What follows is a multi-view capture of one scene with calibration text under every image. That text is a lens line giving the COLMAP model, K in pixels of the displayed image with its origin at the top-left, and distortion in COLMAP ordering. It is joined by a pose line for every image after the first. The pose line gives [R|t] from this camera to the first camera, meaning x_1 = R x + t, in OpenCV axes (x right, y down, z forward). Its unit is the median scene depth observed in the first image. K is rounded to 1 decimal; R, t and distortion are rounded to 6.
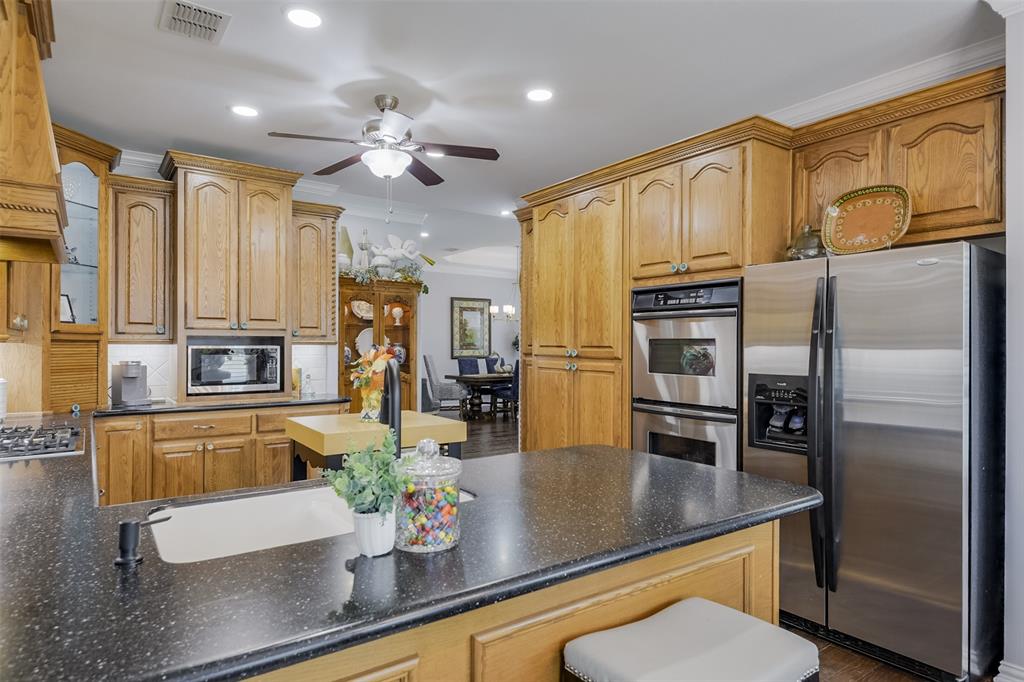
lens RADIAL K [[584.7, 0, 511.1], [0, 584.7, 346.2], [0, 0, 1]] dist [0.002423, 0.000047]
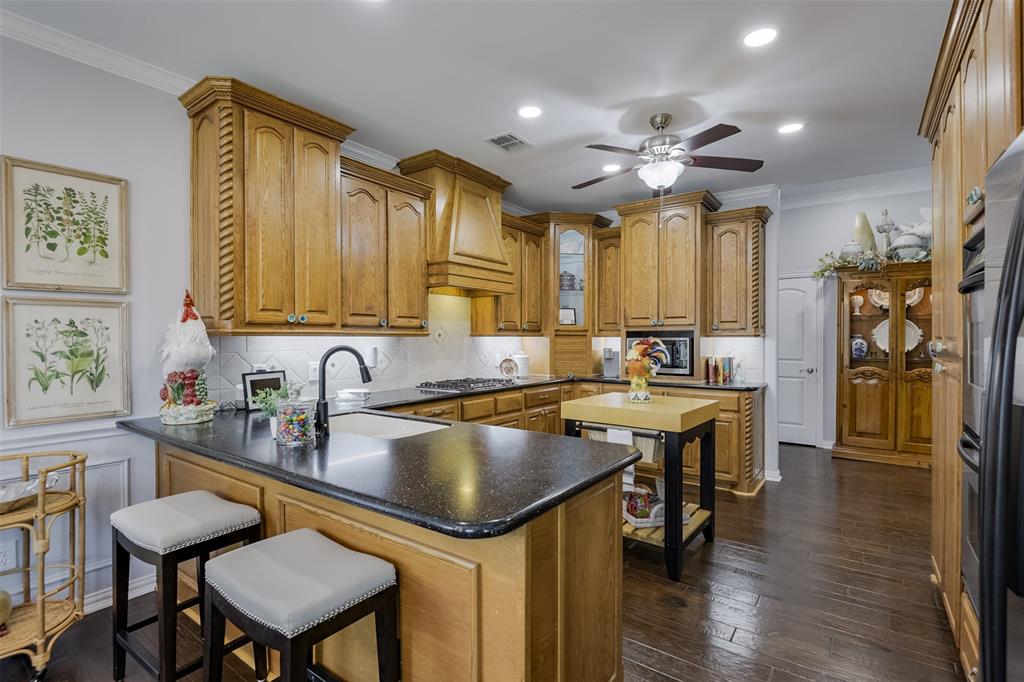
lens RADIAL K [[487.8, 0, 508.7], [0, 487.8, 336.6], [0, 0, 1]] dist [-0.001969, -0.001770]
pose [[0.313109, -0.005520, -0.949701, 0.487119], [0.000005, 0.999983, -0.005811, 0.002661], [0.949717, 0.001814, 0.313104, 0.360381]]
